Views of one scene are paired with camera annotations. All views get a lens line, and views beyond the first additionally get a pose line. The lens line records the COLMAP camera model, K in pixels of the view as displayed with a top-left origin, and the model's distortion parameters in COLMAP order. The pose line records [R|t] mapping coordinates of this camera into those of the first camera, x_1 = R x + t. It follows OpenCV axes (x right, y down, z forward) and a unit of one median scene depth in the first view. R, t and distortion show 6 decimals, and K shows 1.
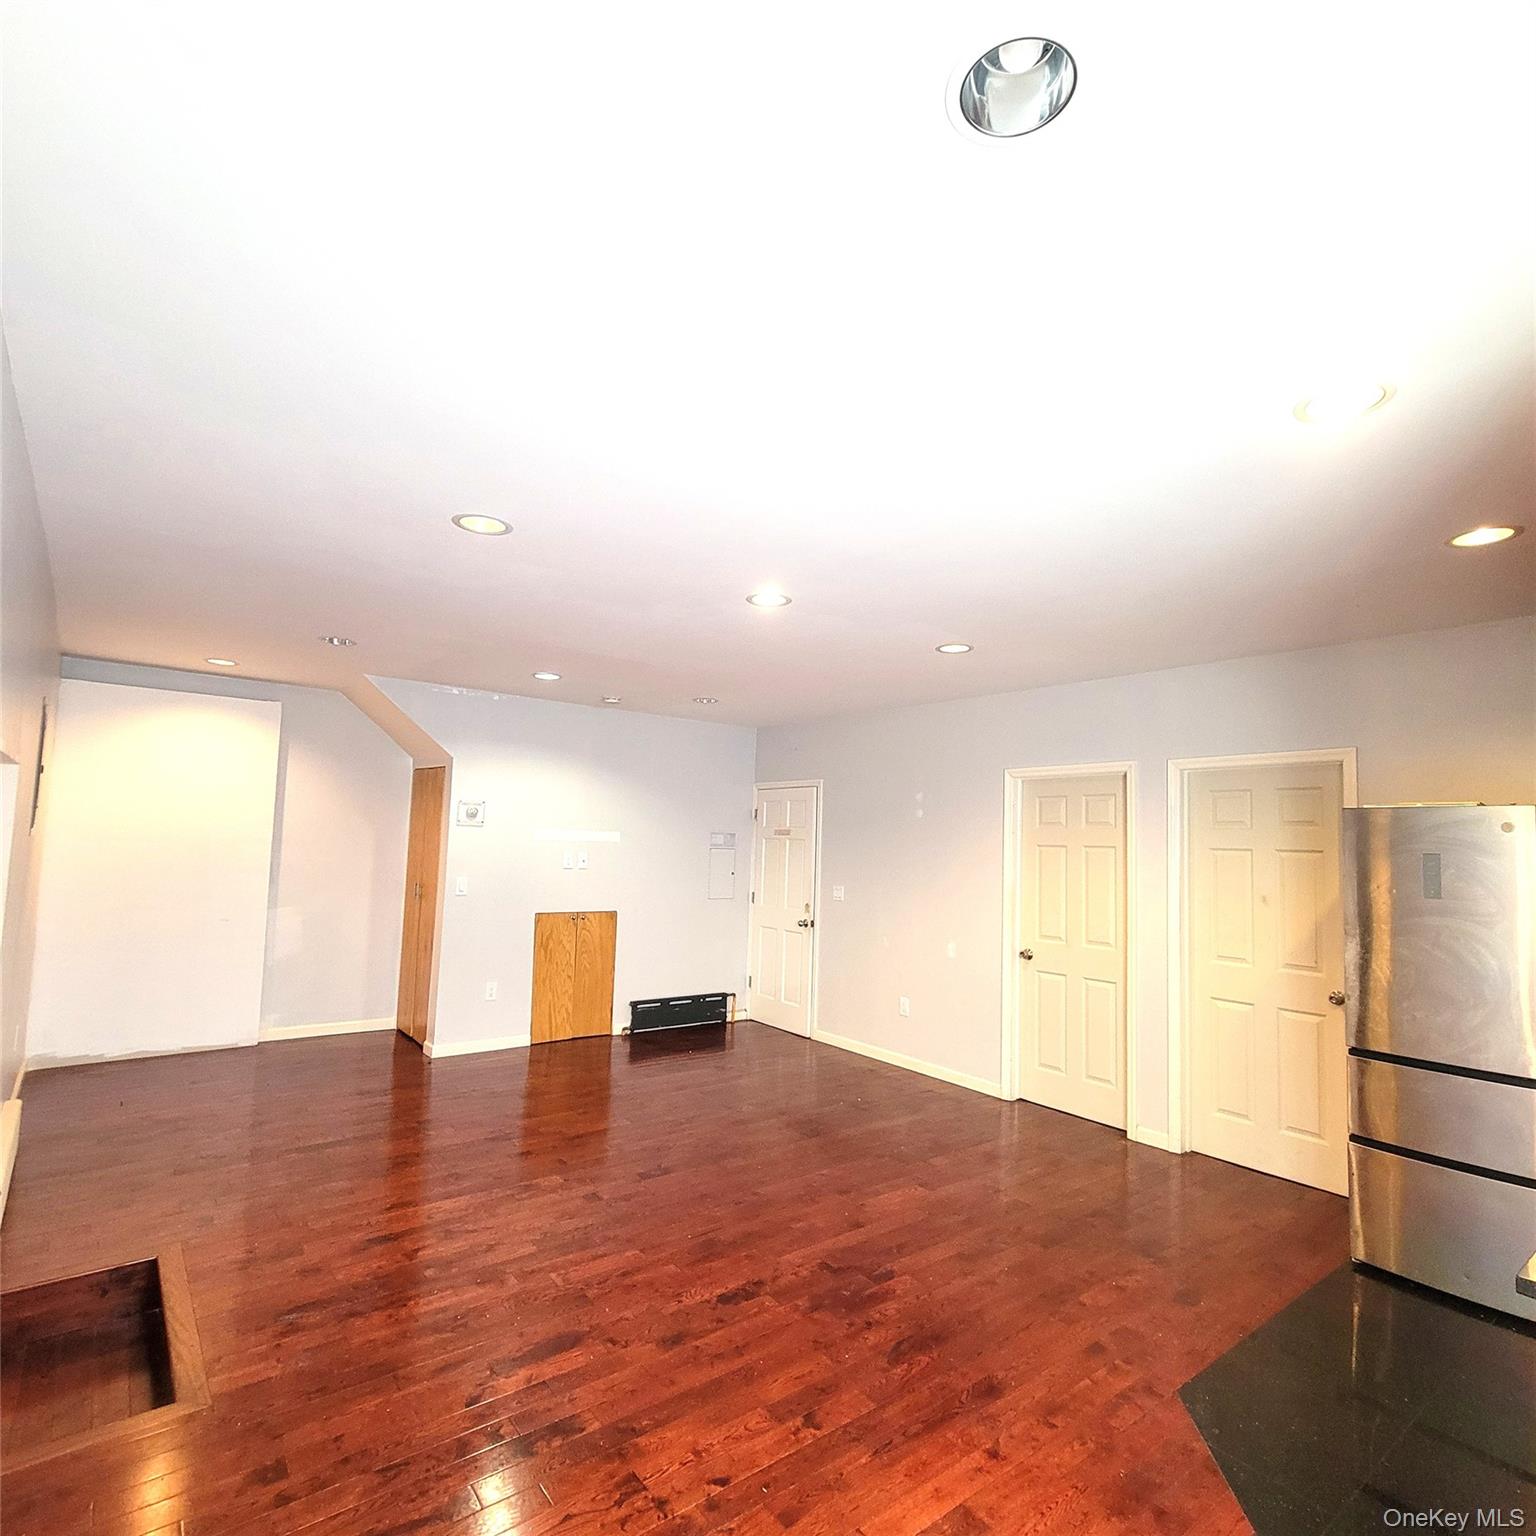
lens RADIAL K [[837.9, 0, 766.2], [0, 837.9, 772.7], [0, 0, 1]] dist [-0.001816, -0.000804]
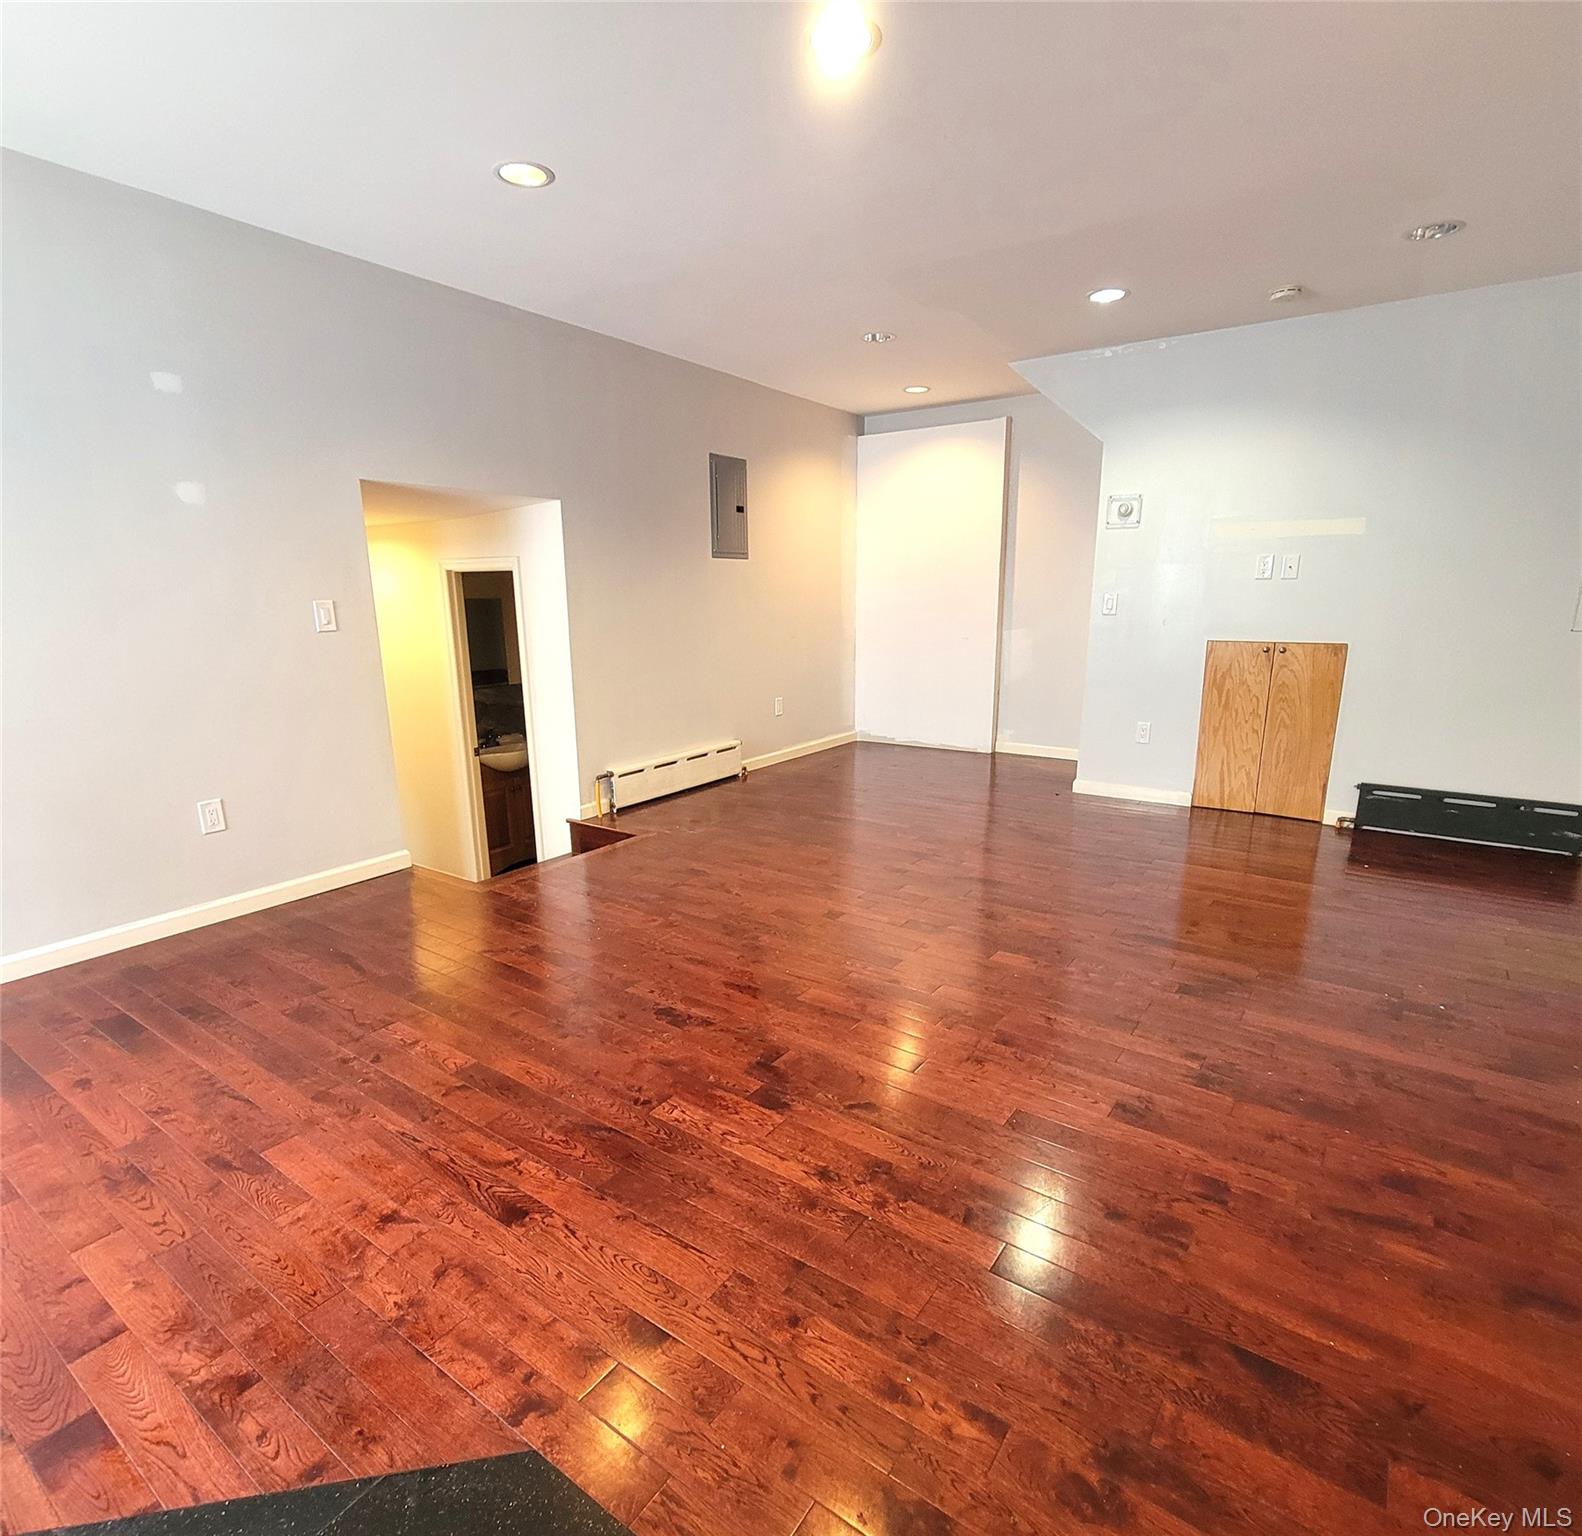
lens RADIAL K [[855.6, 0, 780.2], [0, 855.6, 798.2], [0, 0, 1]] dist [0.001122, -0.000404]
pose [[0.290750, 0.195530, -0.936607, 0.370880], [0.095656, 0.968052, 0.231789, 0.090950], [0.952006, -0.156985, 0.262757, 0.414723]]
